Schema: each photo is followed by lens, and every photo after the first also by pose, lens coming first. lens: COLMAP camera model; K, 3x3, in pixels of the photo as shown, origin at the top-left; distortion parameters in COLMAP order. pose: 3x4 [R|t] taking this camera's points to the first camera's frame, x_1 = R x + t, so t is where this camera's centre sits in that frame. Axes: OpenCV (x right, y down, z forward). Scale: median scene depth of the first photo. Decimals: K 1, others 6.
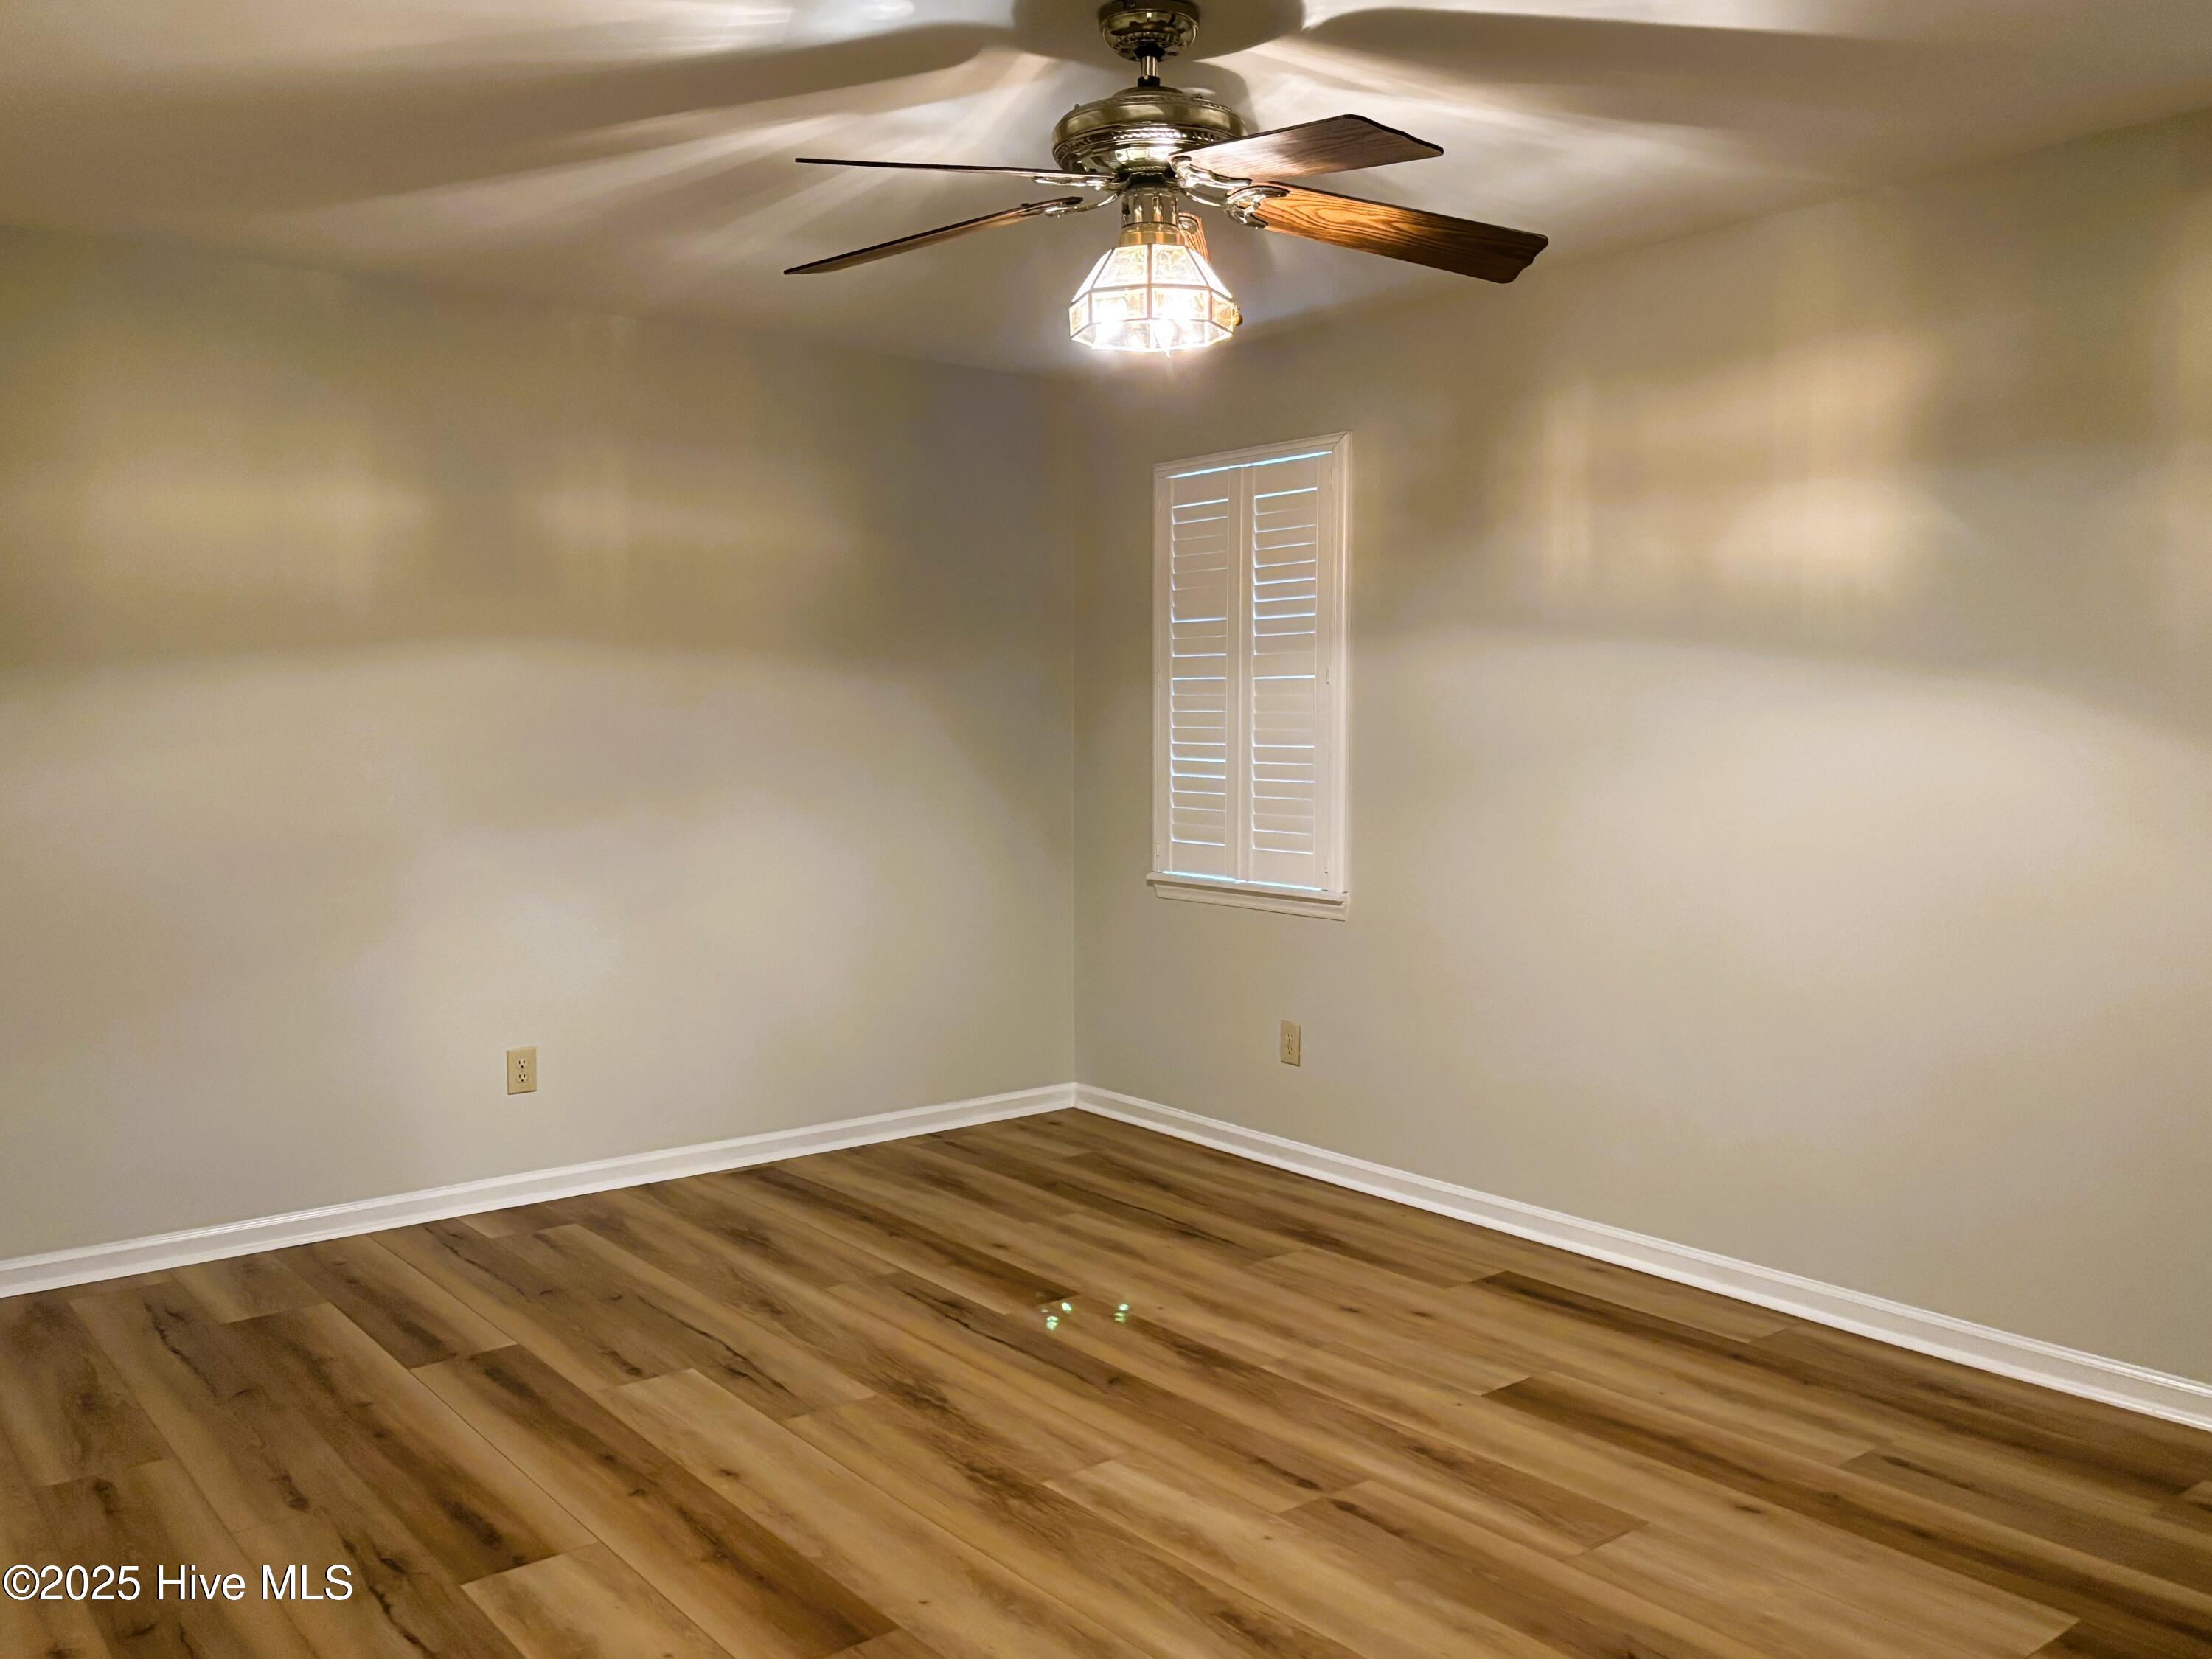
lens RADIAL K [[1699.5, 0, 1107.0], [0, 1699.5, 846.7], [0, 0, 1]] dist [0.027952, -0.008942]
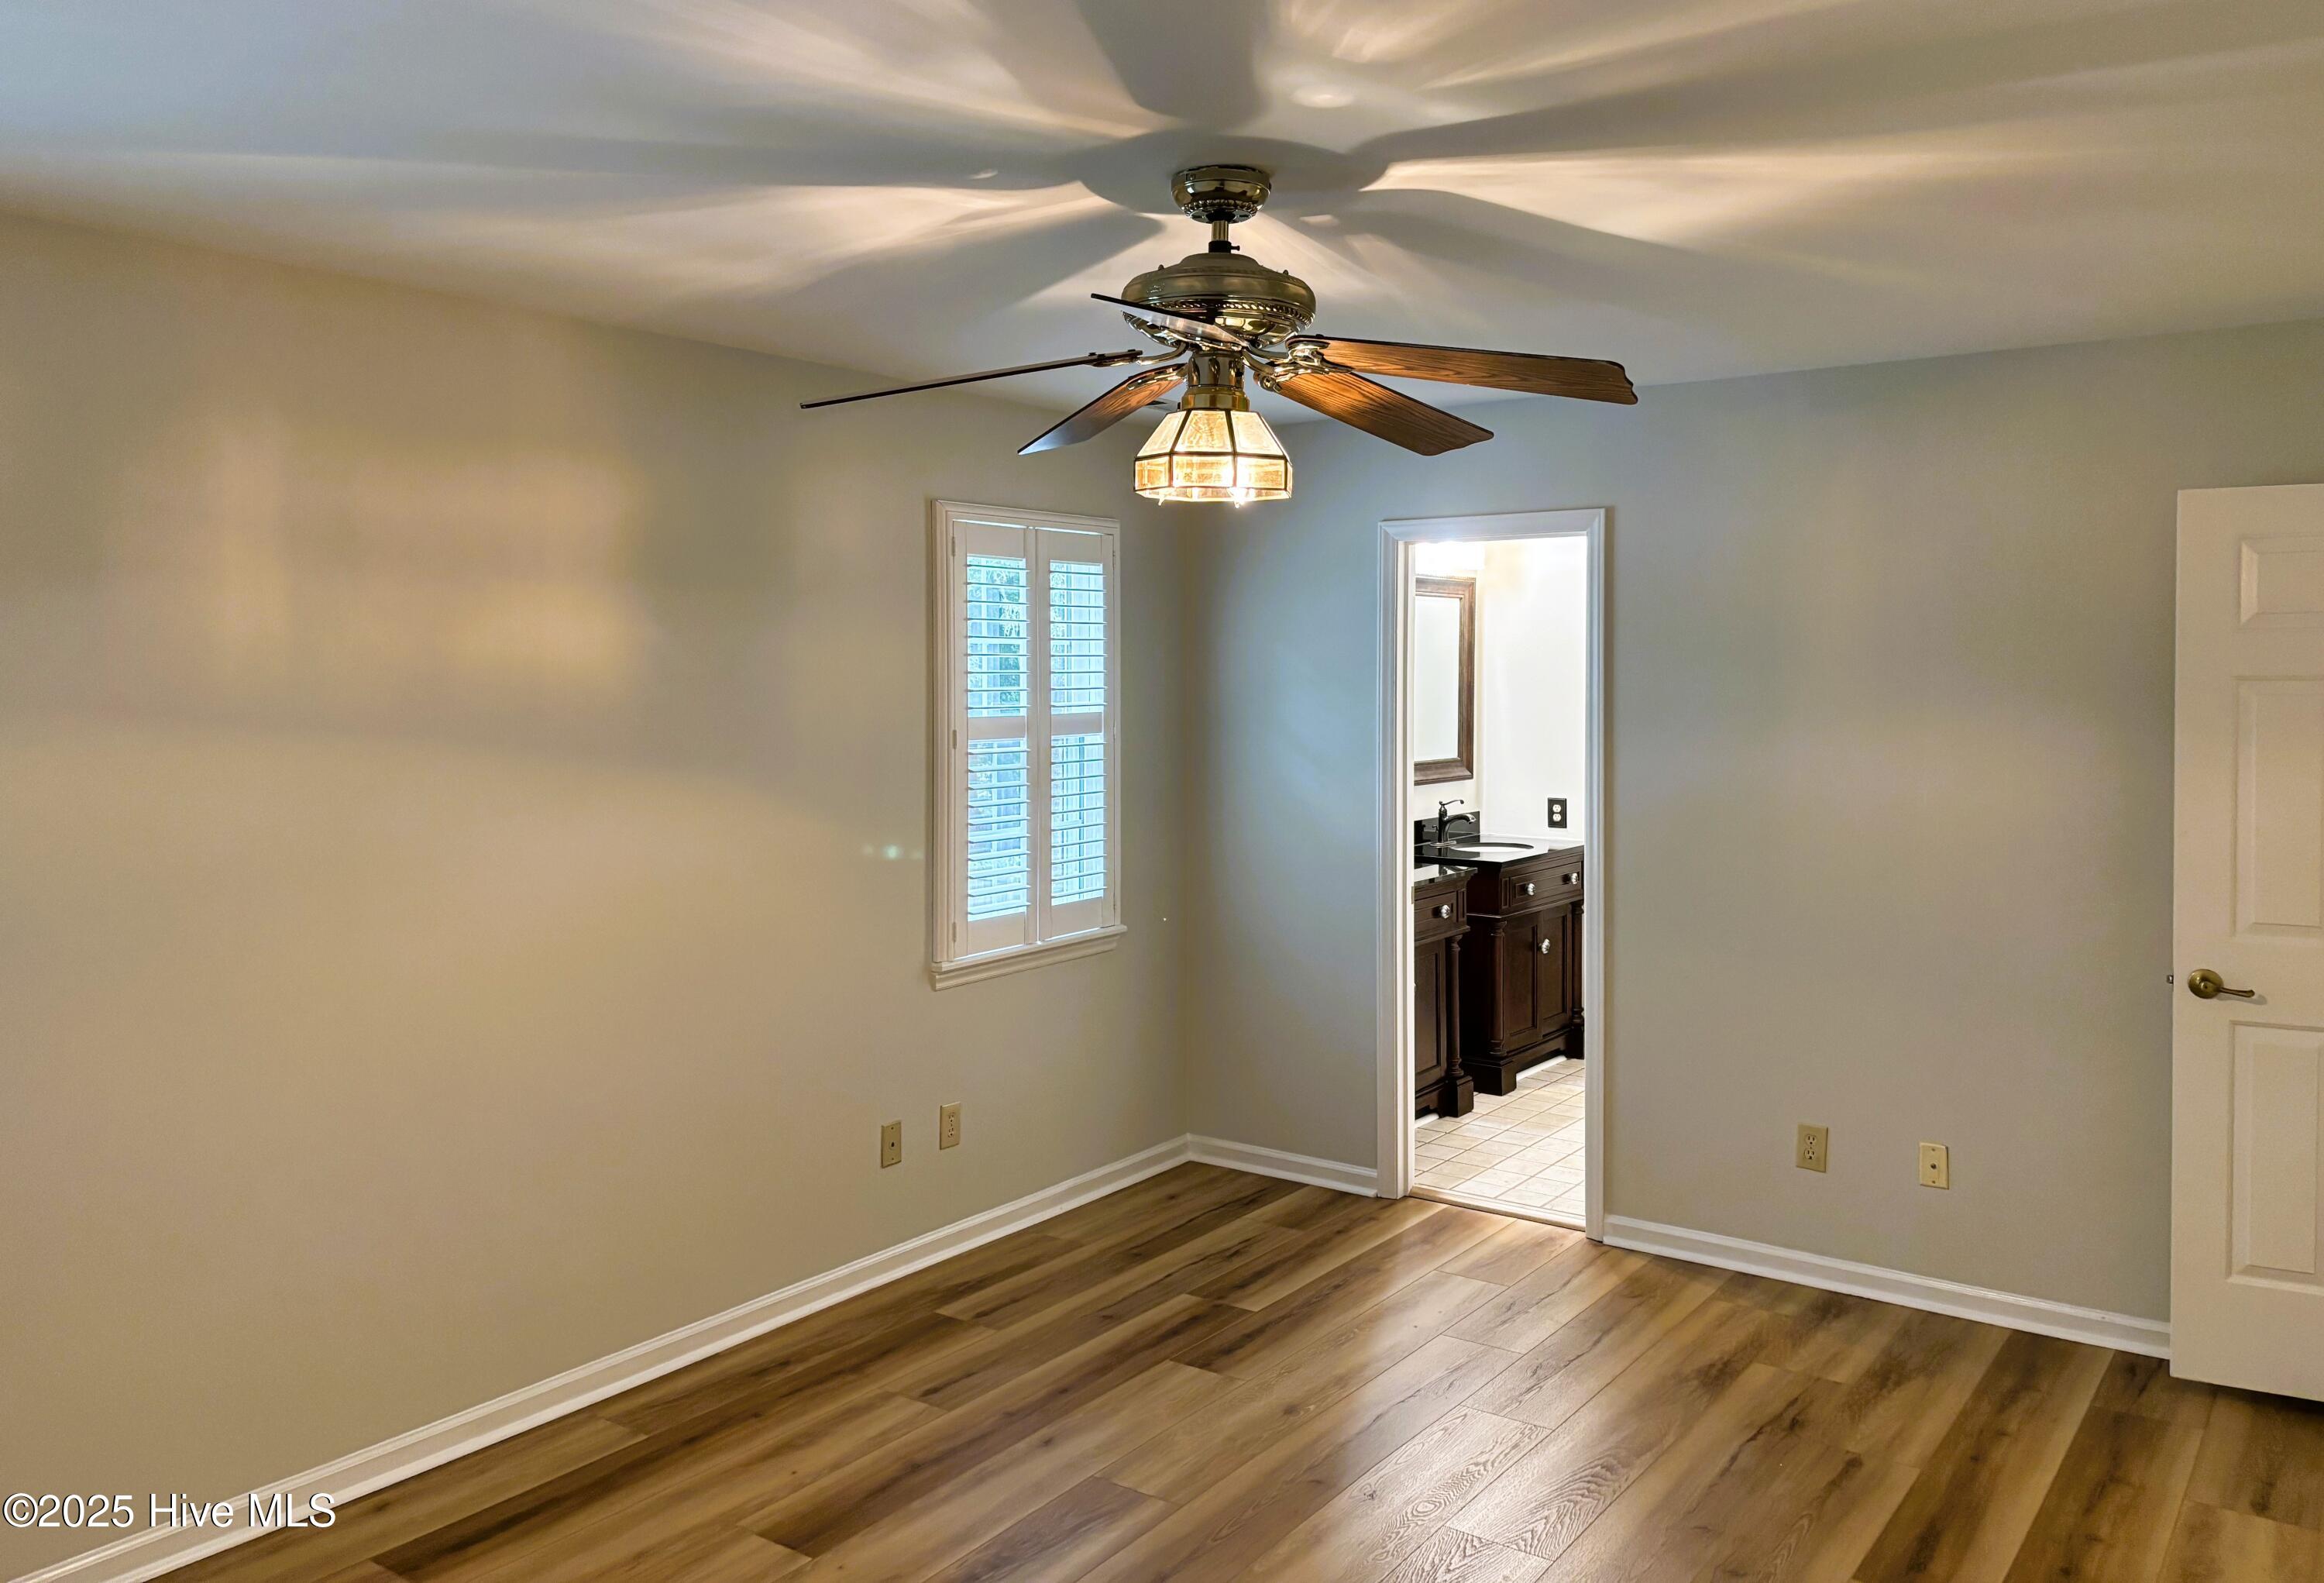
lens RADIAL K [[1742.0, 0, 1160.9], [0, 1742.0, 773.3], [0, 0, 1]] dist [-0.000728, -0.002948]
pose [[-0.247119, -0.062036, 0.966997, -0.717561], [0.078075, 0.993429, 0.083684, -0.172864], [-0.965835, 0.096178, -0.240651, 0.976083]]
